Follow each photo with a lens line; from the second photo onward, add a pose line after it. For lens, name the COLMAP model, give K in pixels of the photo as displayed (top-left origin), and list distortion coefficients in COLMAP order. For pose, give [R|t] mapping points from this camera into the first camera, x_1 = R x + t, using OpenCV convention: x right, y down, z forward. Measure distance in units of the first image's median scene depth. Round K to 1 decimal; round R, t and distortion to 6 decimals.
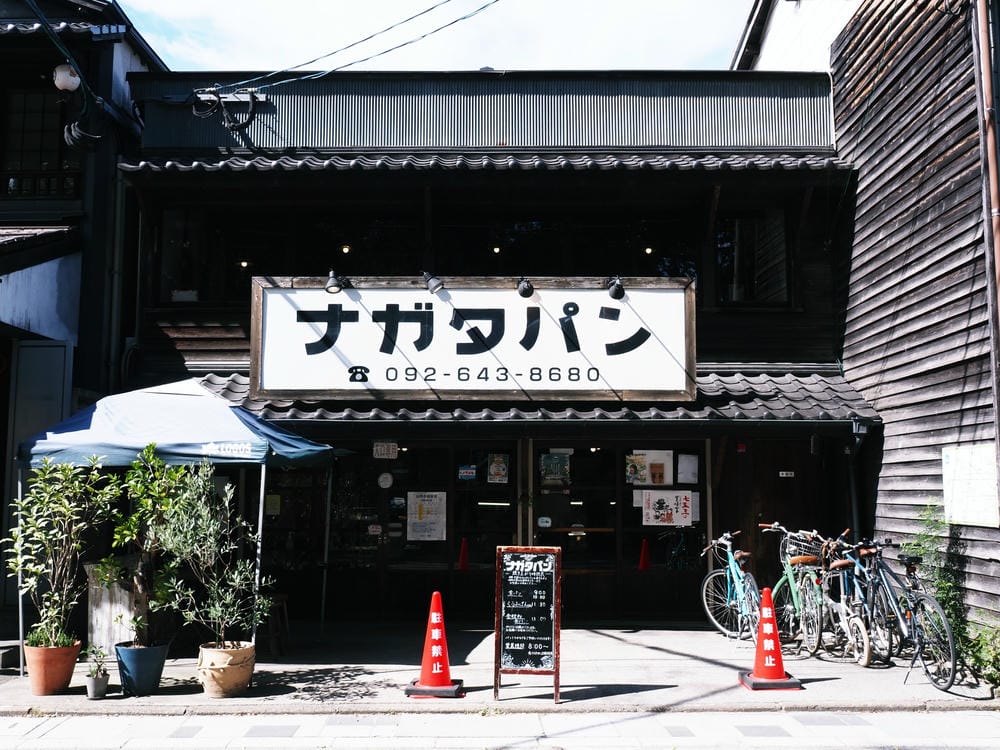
lens RADIAL K [[1012.9, 0, 500.5], [0, 1012.9, 378.8], [0, 0, 1]] dist [-0.010311, 0.000000]
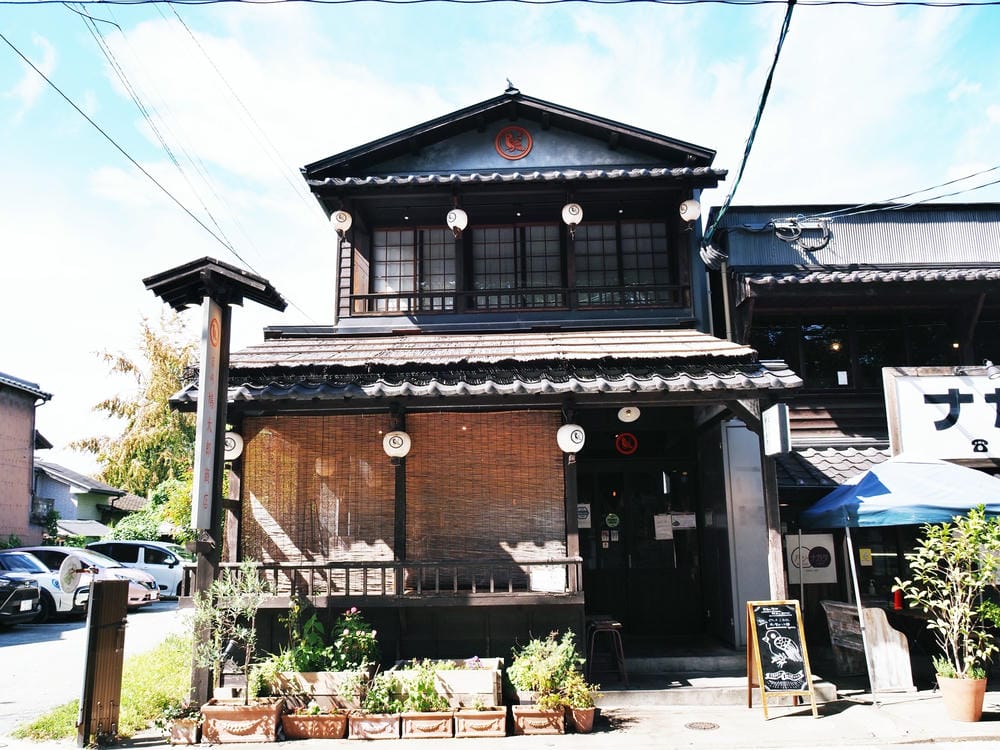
lens RADIAL K [[829.2, 0, 500.1], [0, 829.2, 369.7], [0, 0, 1]] dist [-0.011856, -0.004573]
pose [[0.999873, -0.015897, 0.001335, -0.711038], [0.015949, 0.994272, -0.105678, 0.000160], [0.000352, 0.105686, 0.994399, 0.006123]]
